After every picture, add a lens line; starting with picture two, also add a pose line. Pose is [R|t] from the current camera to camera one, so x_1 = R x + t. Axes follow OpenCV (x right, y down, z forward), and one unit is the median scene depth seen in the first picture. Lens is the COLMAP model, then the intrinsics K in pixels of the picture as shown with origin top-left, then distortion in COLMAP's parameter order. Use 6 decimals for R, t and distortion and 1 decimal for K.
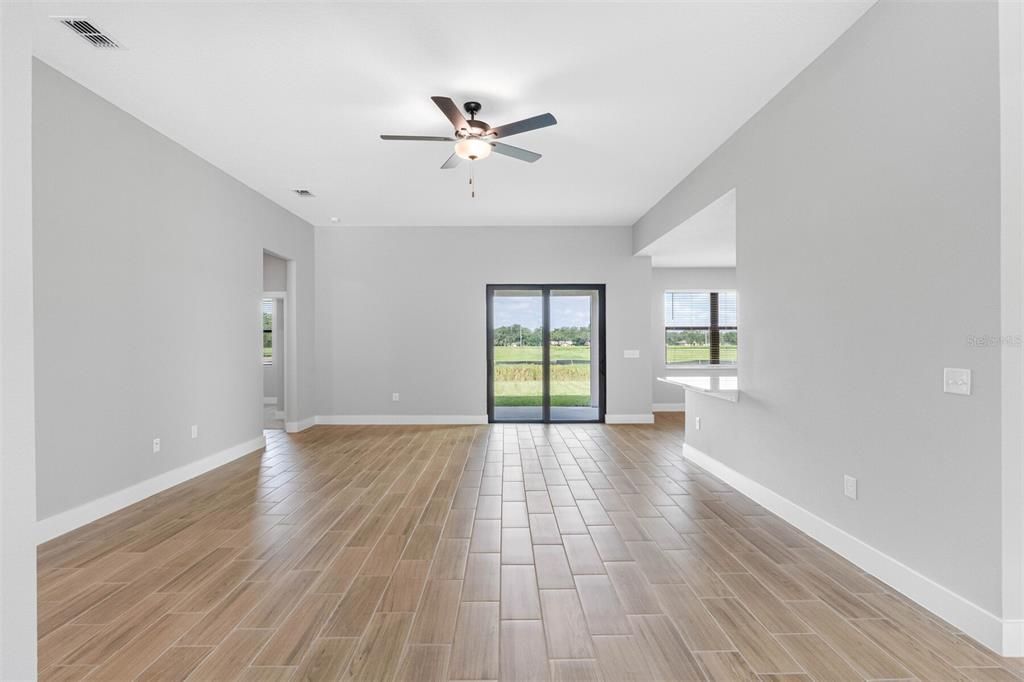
lens RADIAL K [[516.0, 0, 503.5], [0, 516.0, 339.7], [0, 0, 1]] dist [-0.005514, 0.001159]
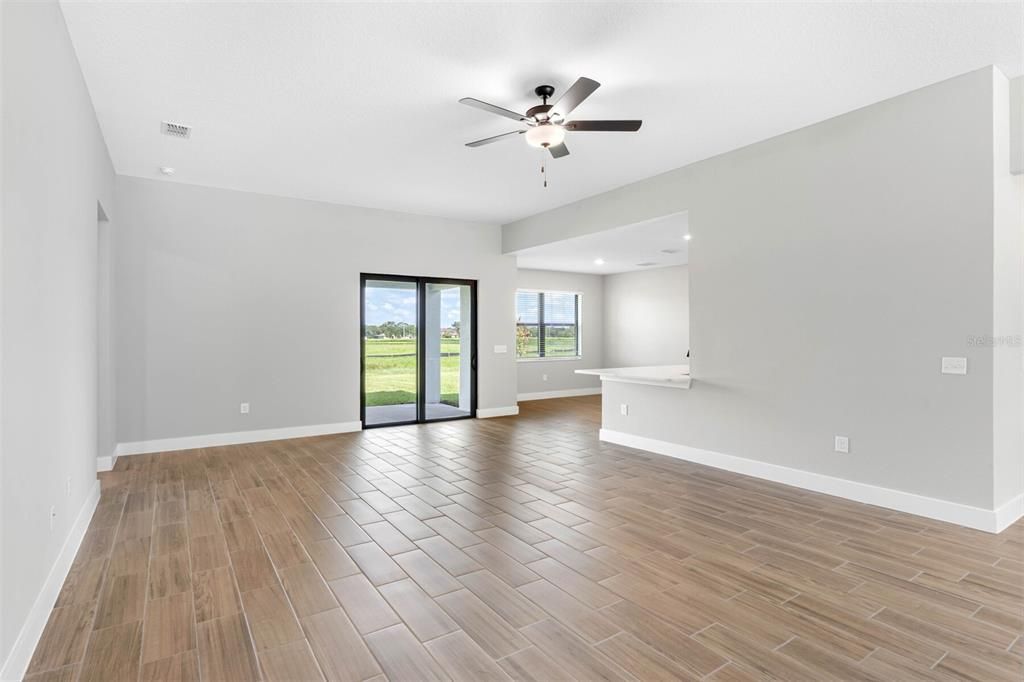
lens RADIAL K [[516.0, 0, 511.9], [0, 516.0, 331.7], [0, 0, 1]] dist [-0.005514, 0.001159]
pose [[0.837040, 0.003795, 0.547128, -0.301212], [-0.002627, 0.999992, -0.002918, -0.004036], [-0.547135, 0.001005, 0.837044, 0.117530]]
